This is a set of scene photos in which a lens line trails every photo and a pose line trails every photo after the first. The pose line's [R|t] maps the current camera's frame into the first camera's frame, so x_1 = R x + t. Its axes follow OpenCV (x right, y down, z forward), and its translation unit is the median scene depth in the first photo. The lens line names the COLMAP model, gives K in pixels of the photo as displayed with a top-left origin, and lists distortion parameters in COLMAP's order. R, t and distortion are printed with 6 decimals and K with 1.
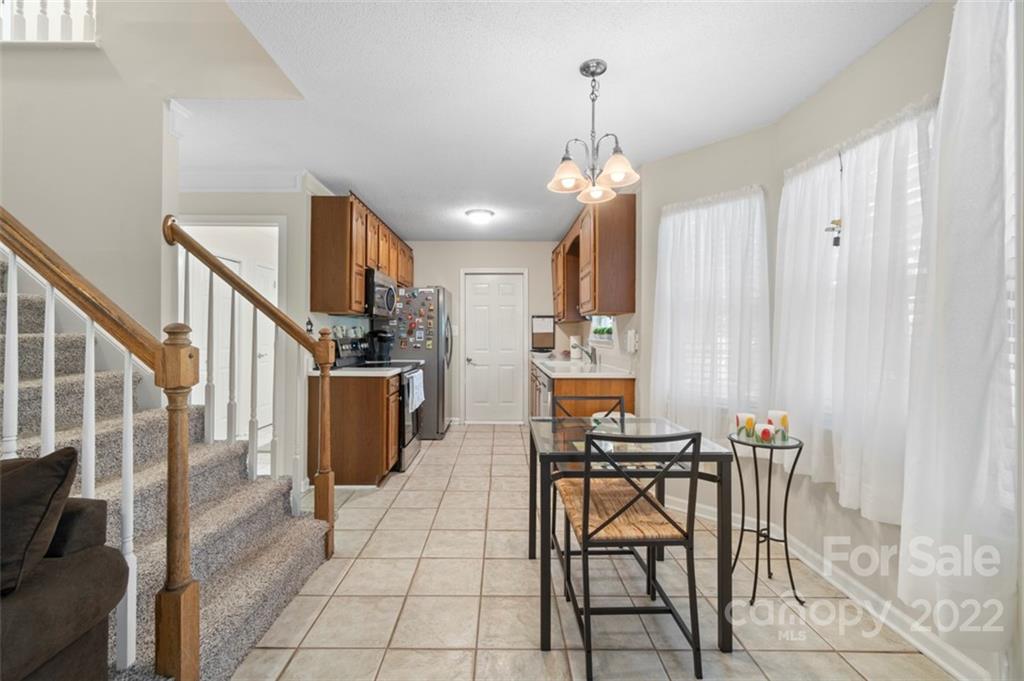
lens RADIAL K [[436.5, 0, 501.5], [0, 436.5, 337.2], [0, 0, 1]] dist [-0.000896, -0.000017]
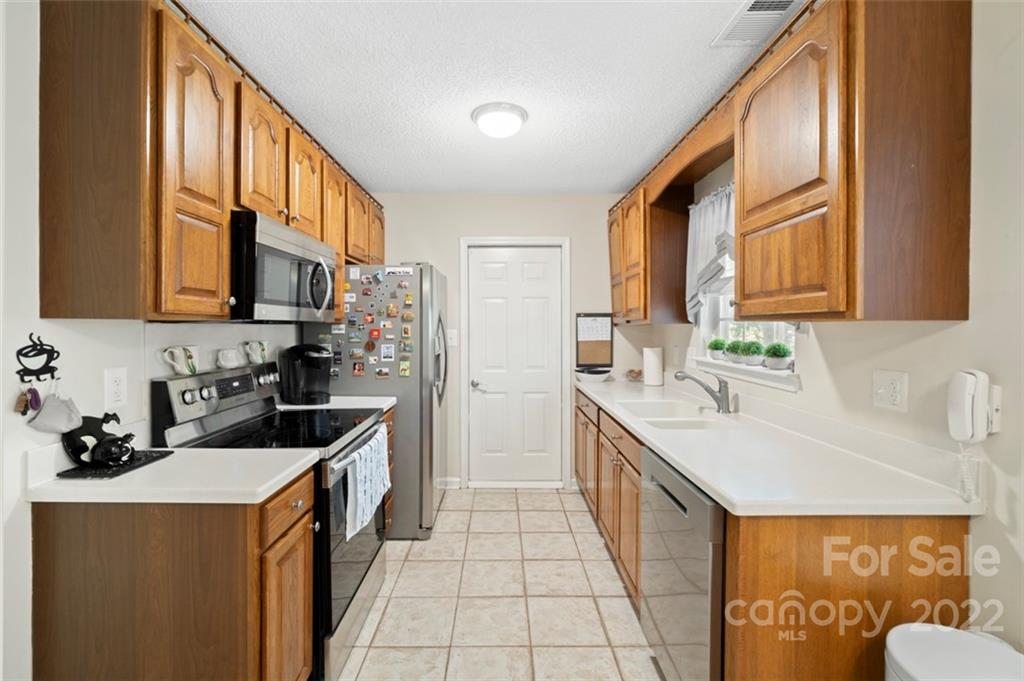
lens RADIAL K [[439.4, 0, 505.6], [0, 439.4, 330.5], [0, 0, 1]] dist [-0.003664, -0.000032]
pose [[0.999924, -0.003048, 0.011905, -0.044644], [0.002976, 0.999977, 0.006062, -0.034175], [-0.011923, -0.006026, 0.999911, 0.442711]]
